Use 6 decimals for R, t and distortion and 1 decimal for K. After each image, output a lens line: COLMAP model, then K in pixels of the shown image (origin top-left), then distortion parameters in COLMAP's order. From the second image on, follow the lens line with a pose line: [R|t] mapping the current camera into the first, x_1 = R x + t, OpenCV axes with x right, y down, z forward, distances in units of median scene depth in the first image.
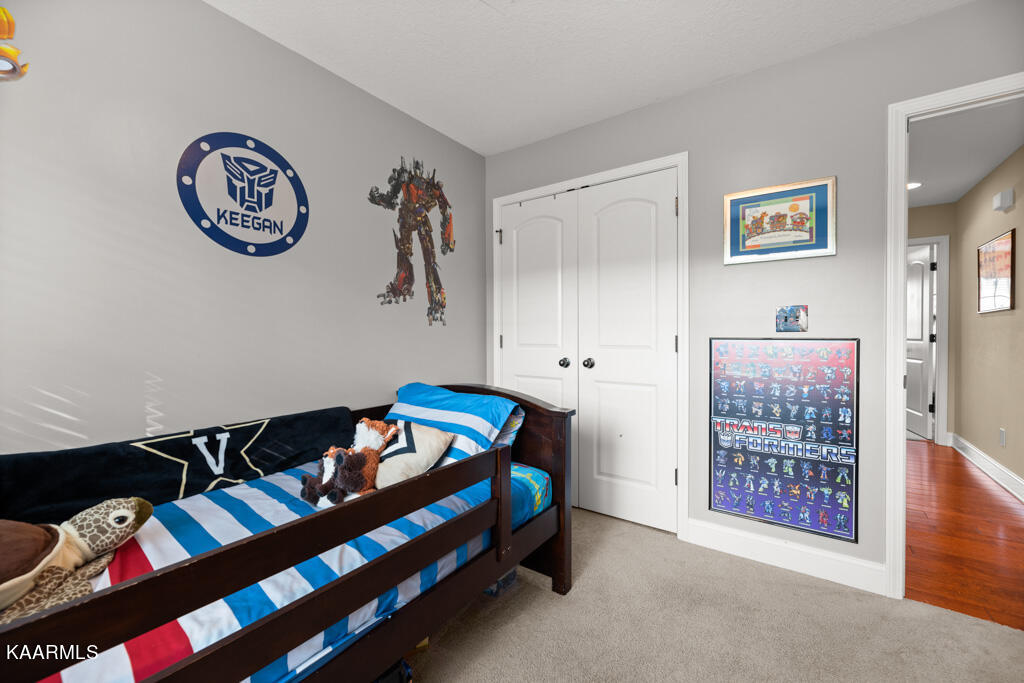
lens RADIAL K [[414.2, 0, 511.0], [0, 414.2, 340.7], [0, 0, 1]] dist [0.002681, 0.000704]
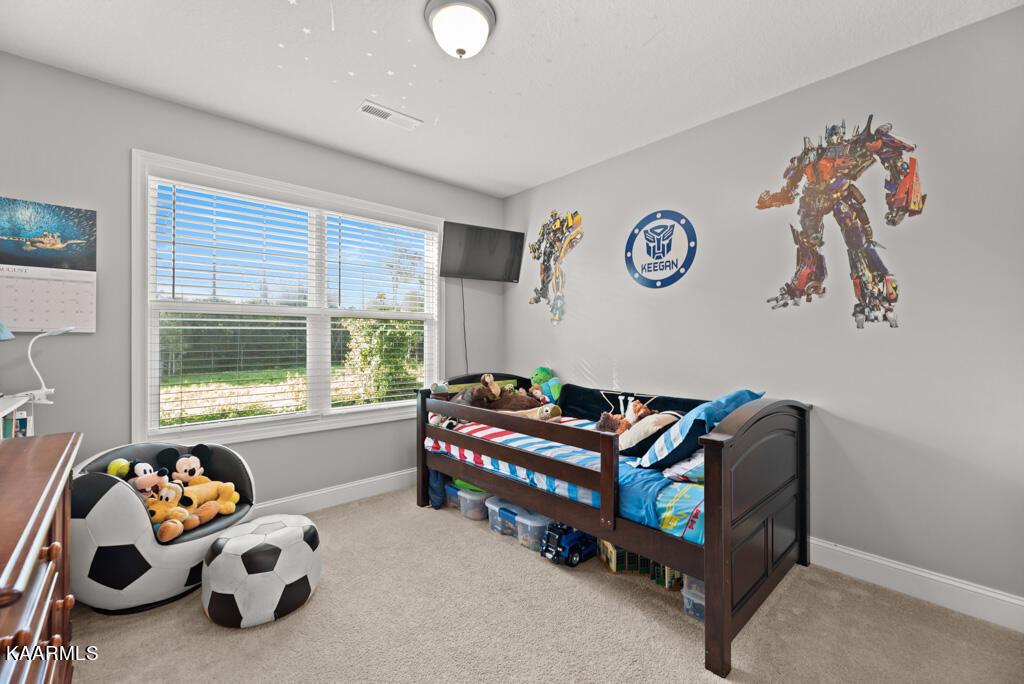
lens RADIAL K [[414.2, 0, 510.8], [0, 414.2, 338.3], [0, 0, 1]] dist [0.002681, 0.000704]
pose [[-0.209838, 0.002116, -0.977734, 0.760363], [-0.014207, 0.999885, 0.005214, -0.015172], [0.977633, 0.014985, -0.209783, 0.608912]]
